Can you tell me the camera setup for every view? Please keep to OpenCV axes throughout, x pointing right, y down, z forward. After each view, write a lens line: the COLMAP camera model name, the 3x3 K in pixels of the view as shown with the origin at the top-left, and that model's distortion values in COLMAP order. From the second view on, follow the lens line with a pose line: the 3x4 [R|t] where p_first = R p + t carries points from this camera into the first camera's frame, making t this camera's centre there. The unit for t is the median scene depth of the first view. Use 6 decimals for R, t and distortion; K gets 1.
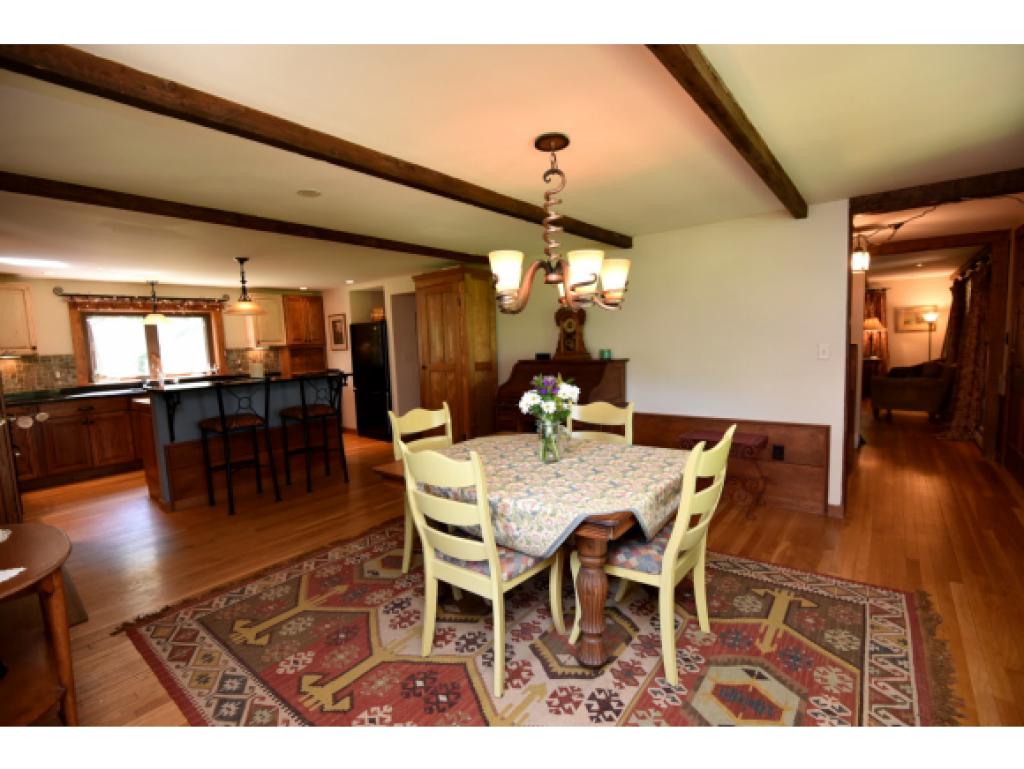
lens RADIAL K [[468.8, 0, 515.2], [0, 468.8, 389.7], [0, 0, 1]] dist [-0.012328, -0.006063]
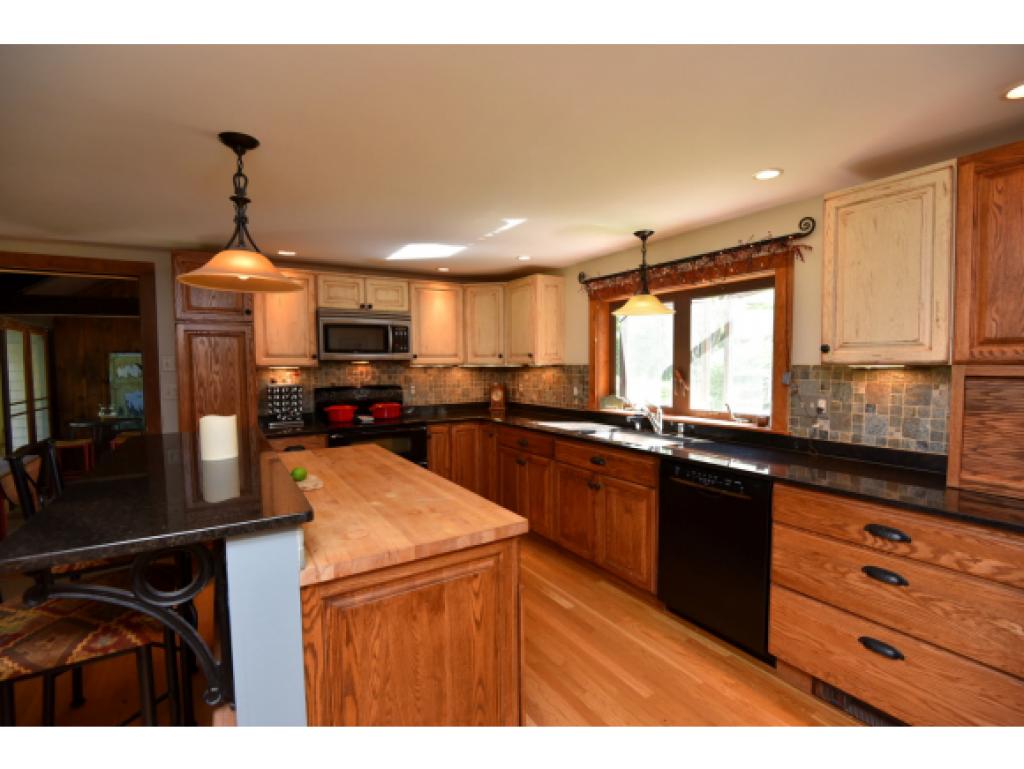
lens RADIAL K [[468.8, 0, 515.2], [0, 468.8, 389.7], [0, 0, 1]] dist [-0.012328, -0.006063]
pose [[-0.322607, 0.091951, -0.942056, -0.241568], [-0.081433, 0.988884, 0.124408, -0.122342], [0.943024, 0.116849, -0.311533, 1.148074]]
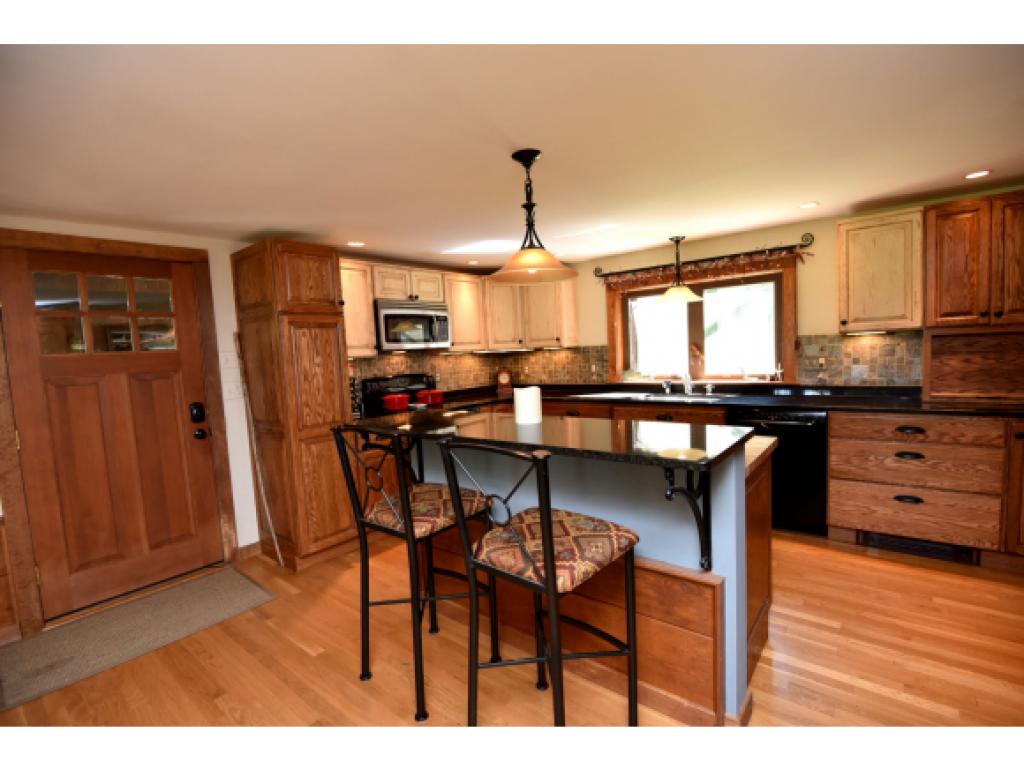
lens RADIAL K [[468.8, 0, 515.2], [0, 468.8, 389.7], [0, 0, 1]] dist [-0.012328, -0.006063]
pose [[0.002076, 0.120820, -0.992672, -0.093316], [-0.054225, 0.991228, 0.120530, -0.092528], [0.998527, 0.053577, 0.008609, 0.845380]]
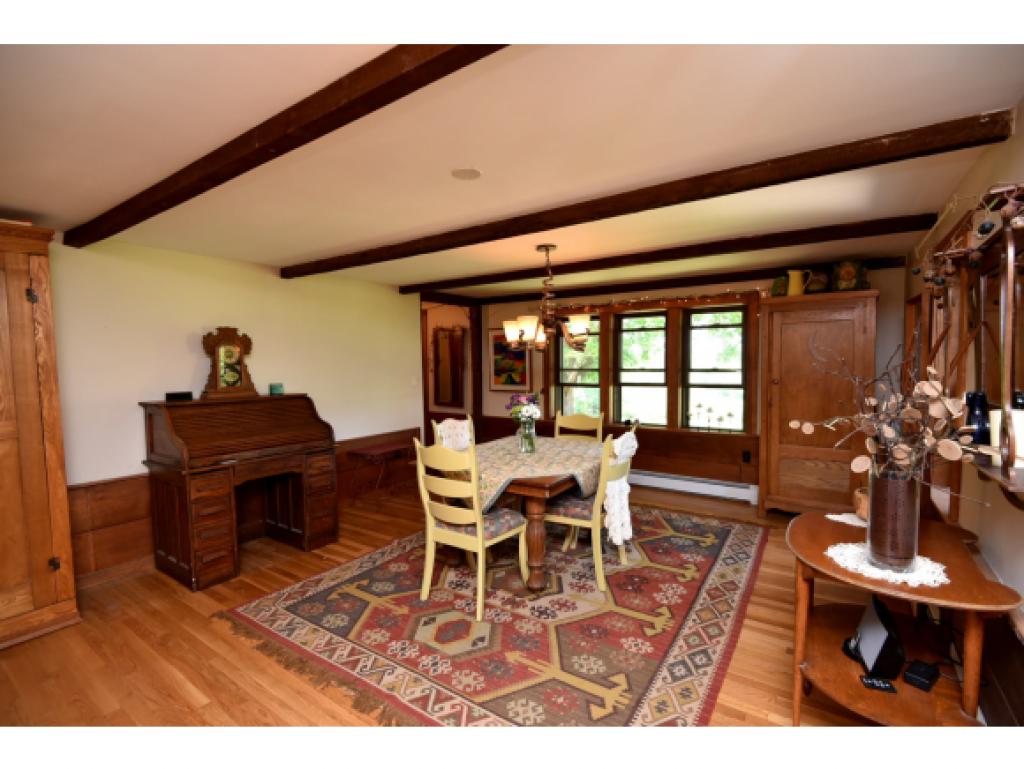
lens RADIAL K [[468.8, 0, 515.2], [0, 468.8, 389.7], [0, 0, 1]] dist [-0.012328, -0.006063]
pose [[-0.083108, -0.019018, 0.996359, -0.599187], [0.118742, 0.992506, 0.028849, -0.037499], [-0.989441, 0.120707, -0.080227, 0.500570]]
